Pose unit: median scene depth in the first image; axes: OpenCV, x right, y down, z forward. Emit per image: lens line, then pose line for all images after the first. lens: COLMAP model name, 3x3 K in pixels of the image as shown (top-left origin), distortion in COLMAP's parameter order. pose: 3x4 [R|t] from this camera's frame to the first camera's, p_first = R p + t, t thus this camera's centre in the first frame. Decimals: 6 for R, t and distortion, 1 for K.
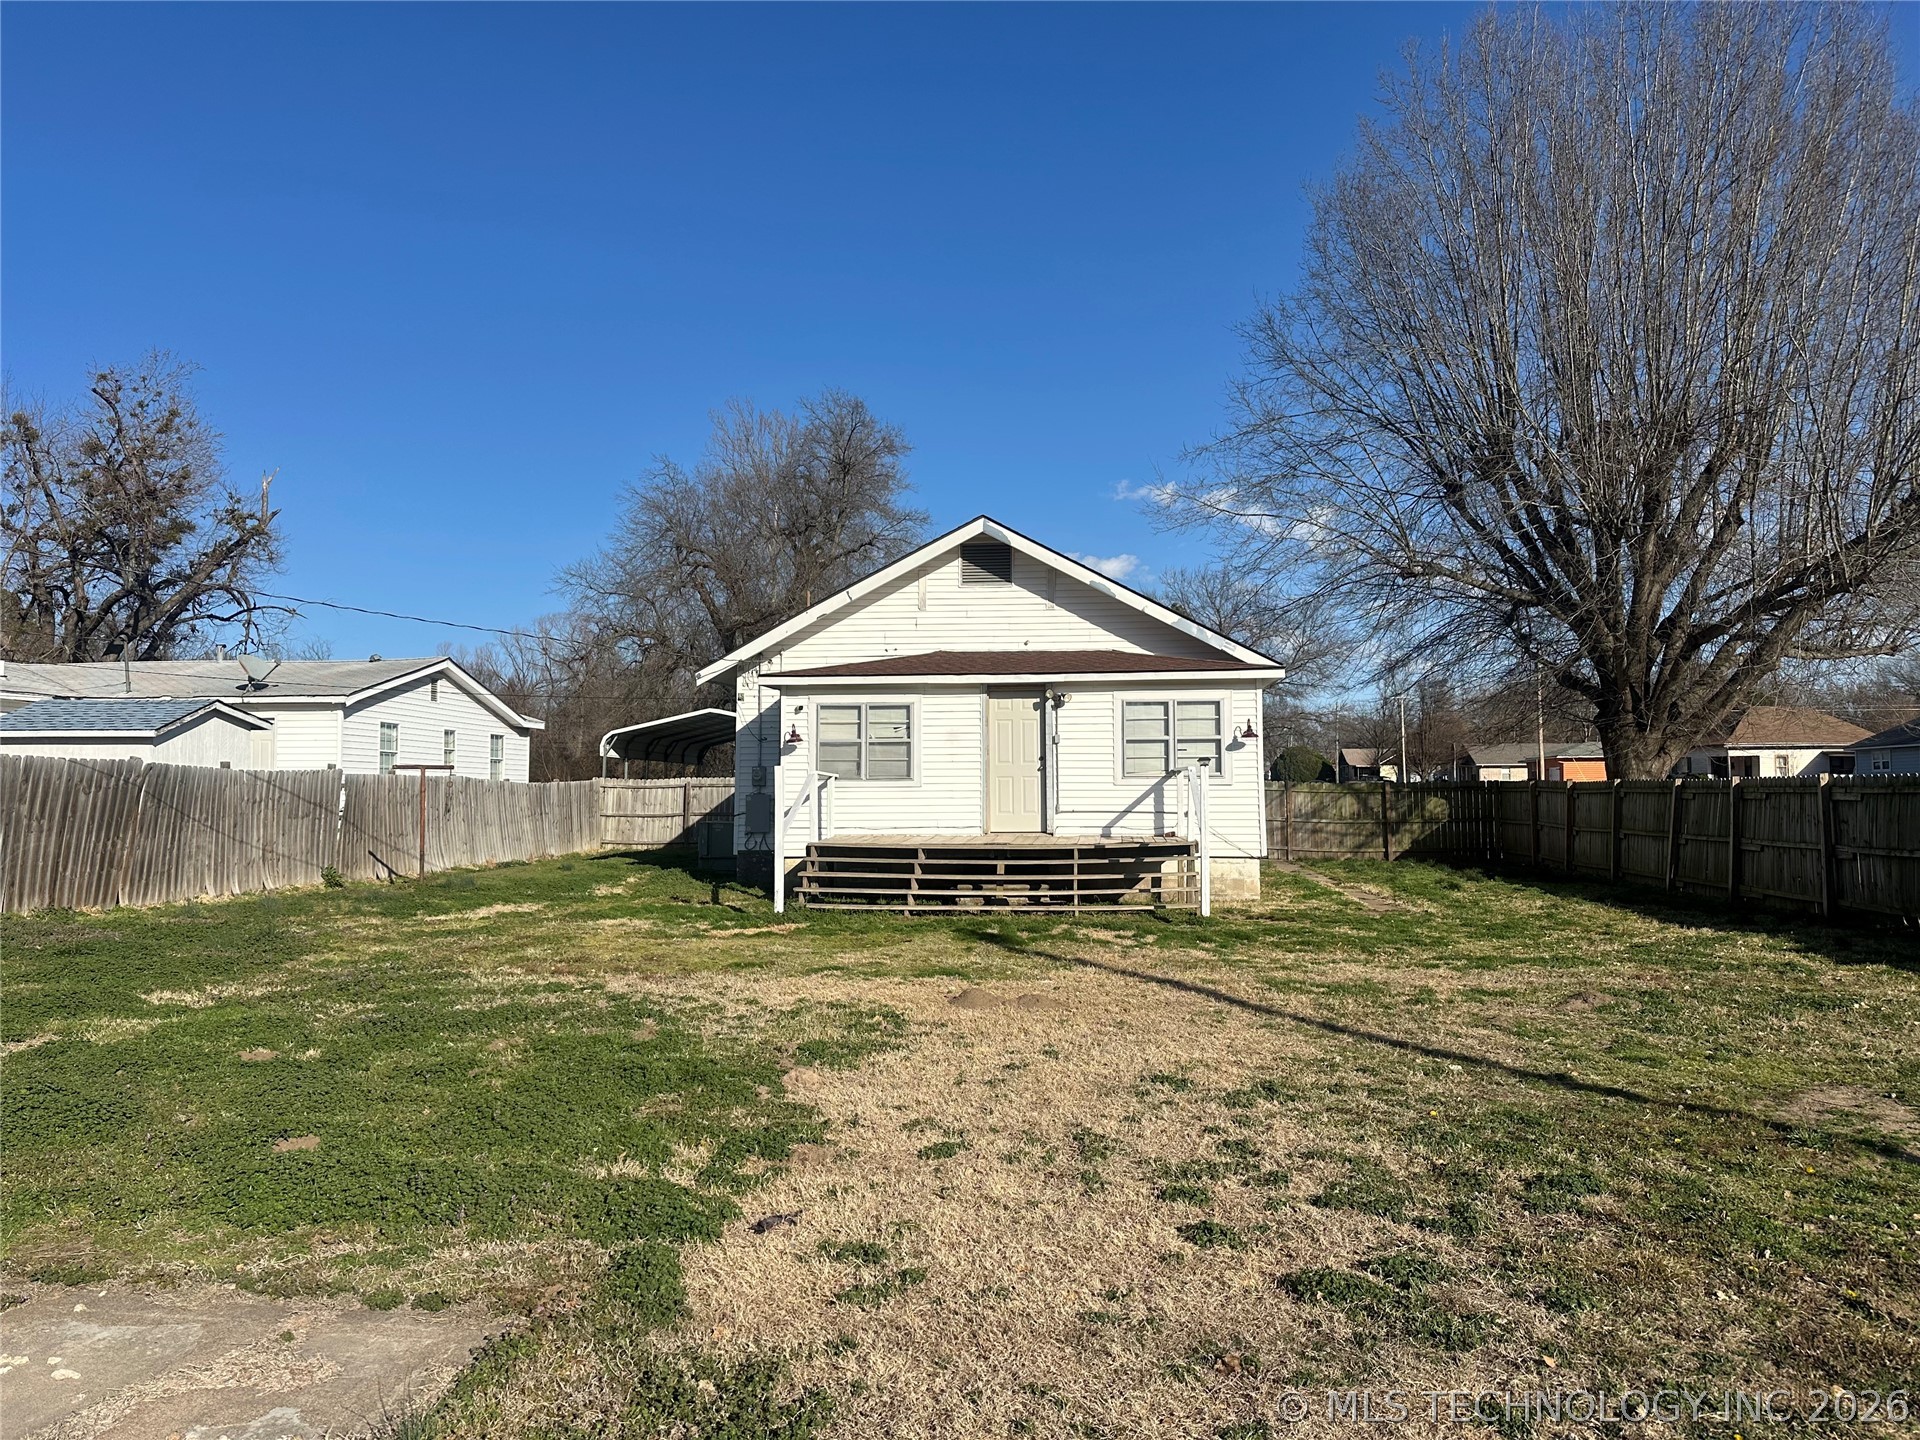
lens RADIAL K [[1352.3, 0, 957.5], [0, 1352.3, 710.5], [0, 0, 1]] dist [0.032728, -0.015697]
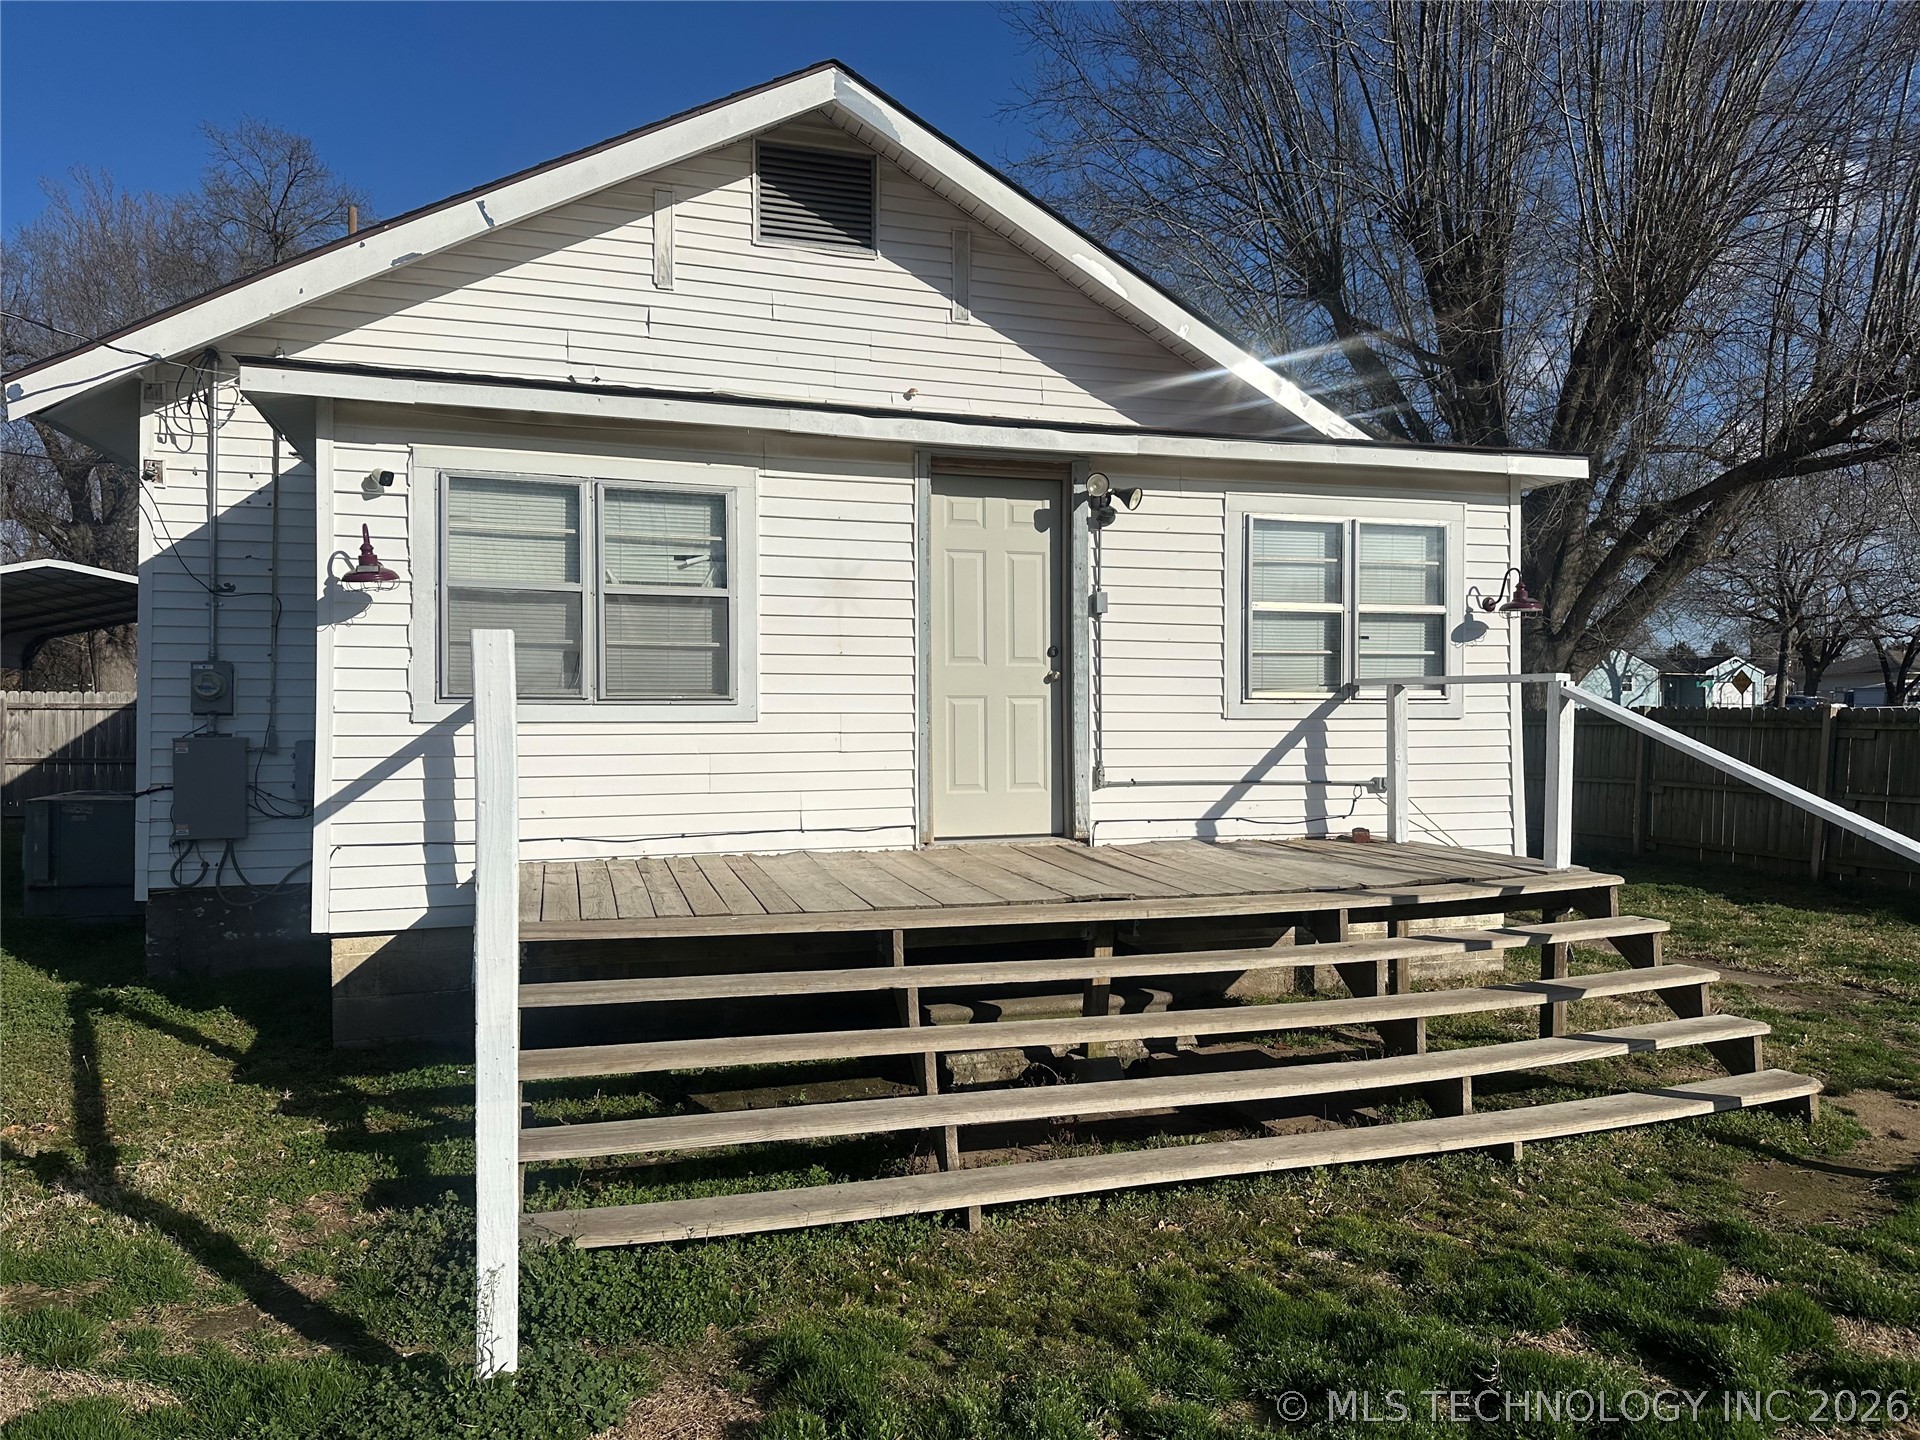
lens RADIAL K [[1352.3, 0, 974.2], [0, 1352.3, 739.7], [0, 0, 1]] dist [0.032728, -0.015697]
pose [[0.914616, -0.003707, 0.404307, -0.119838], [-0.028571, 0.996866, 0.073774, 0.032489], [-0.403313, -0.079026, 0.911643, 0.640484]]
